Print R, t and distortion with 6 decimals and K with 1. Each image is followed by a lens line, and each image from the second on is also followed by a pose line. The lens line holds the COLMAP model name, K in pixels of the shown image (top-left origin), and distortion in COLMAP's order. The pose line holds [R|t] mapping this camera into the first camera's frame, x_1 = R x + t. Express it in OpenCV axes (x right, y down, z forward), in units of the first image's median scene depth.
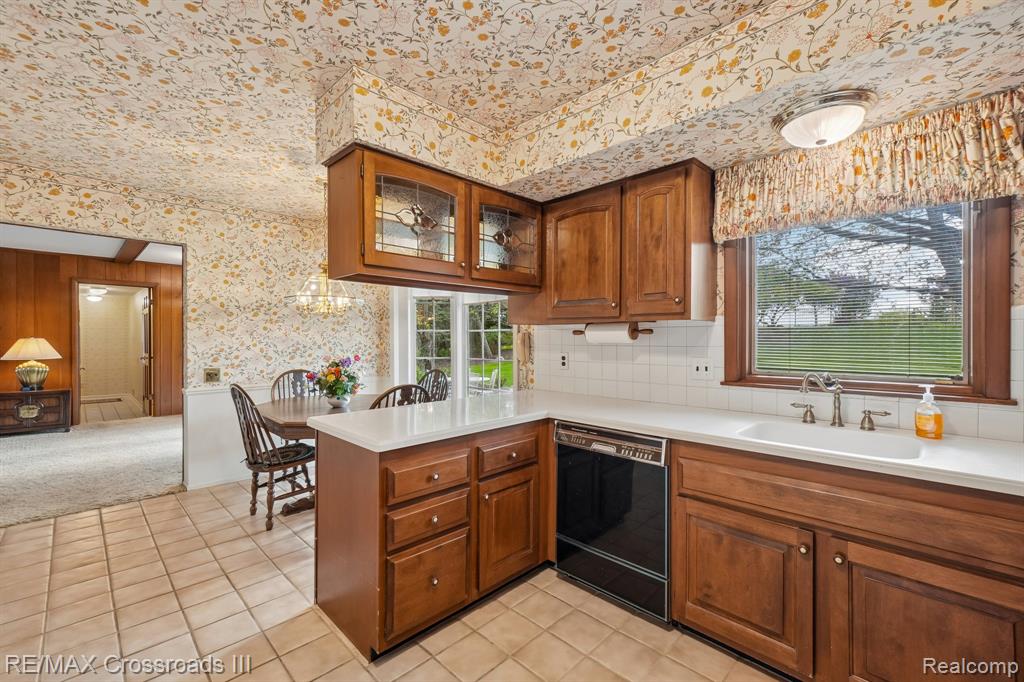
lens RADIAL K [[442.7, 0, 509.9], [0, 442.7, 339.2], [0, 0, 1]] dist [0.003096, 0.002650]
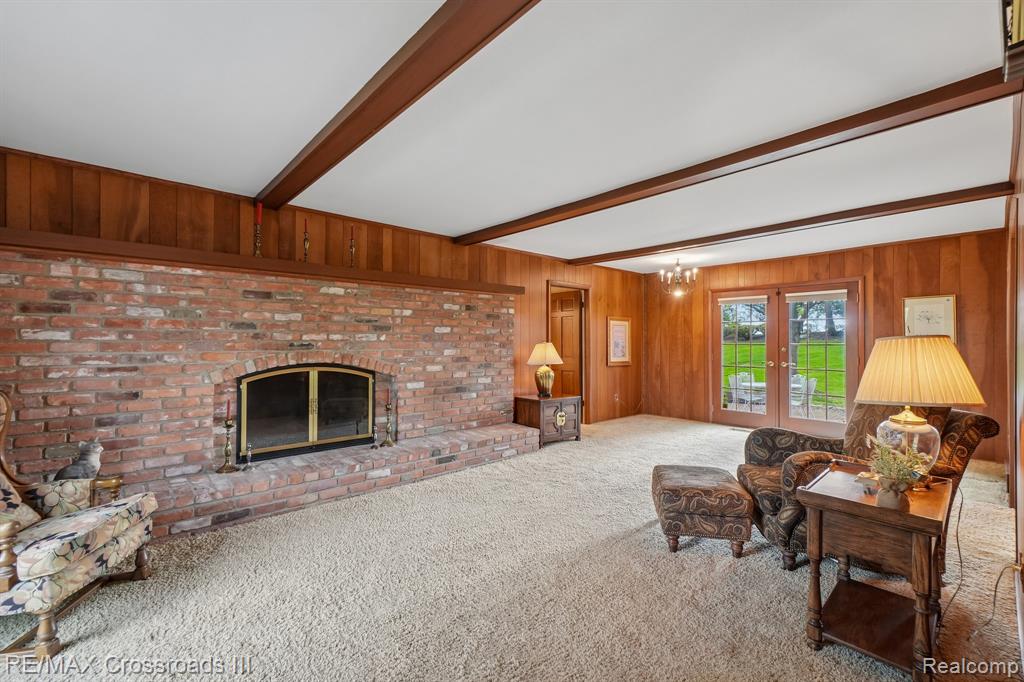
lens RADIAL K [[442.7, 0, 512.4], [0, 442.7, 341.6], [0, 0, 1]] dist [0.003096, 0.002650]
pose [[0.998213, -0.005959, -0.059464, -1.647157], [0.005972, 0.999982, 0.000034, -0.006320], [0.059463, -0.000389, 0.998230, 0.067112]]
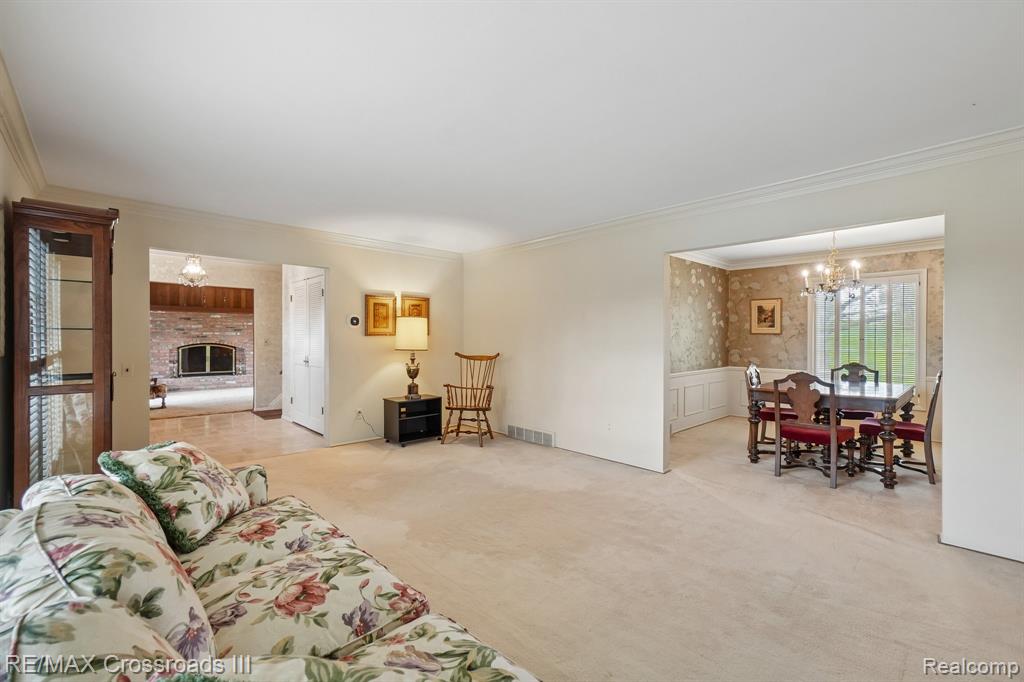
lens RADIAL K [[442.7, 0, 512.7], [0, 442.7, 339.0], [0, 0, 1]] dist [0.003096, 0.002650]
pose [[0.999493, 0.000521, -0.031820, -0.195304], [-0.000489, 0.999999, 0.001021, 0.010905], [0.031820, -0.001005, 0.999493, -1.626889]]
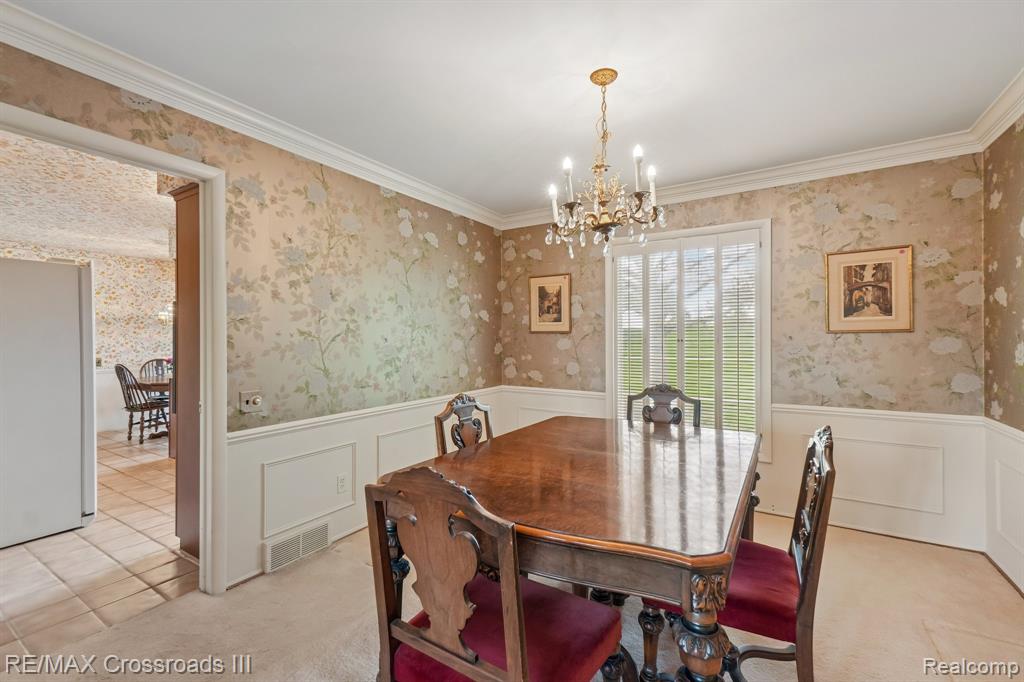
lens RADIAL K [[442.7, 0, 513.4], [0, 442.7, 339.5], [0, 0, 1]] dist [0.003096, 0.002650]
pose [[0.974547, -0.004676, 0.224134, 0.419315], [0.005168, 0.999985, -0.001610, 0.010232], [-0.224123, 0.002727, 0.974557, -0.872021]]
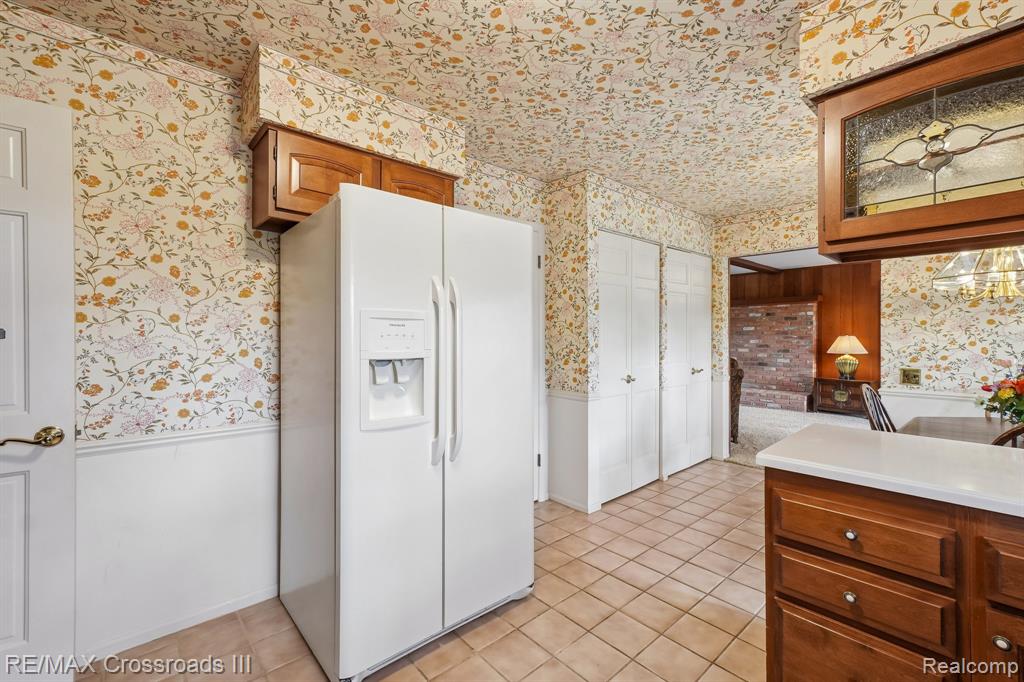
lens RADIAL K [[442.7, 0, 511.7], [0, 442.7, 339.0], [0, 0, 1]] dist [0.003096, 0.002650]
pose [[-0.058026, 0.003308, -0.998310, 0.268384], [0.002127, 0.999993, 0.003190, 0.000911], [0.998313, -0.001939, -0.058032, 0.253165]]
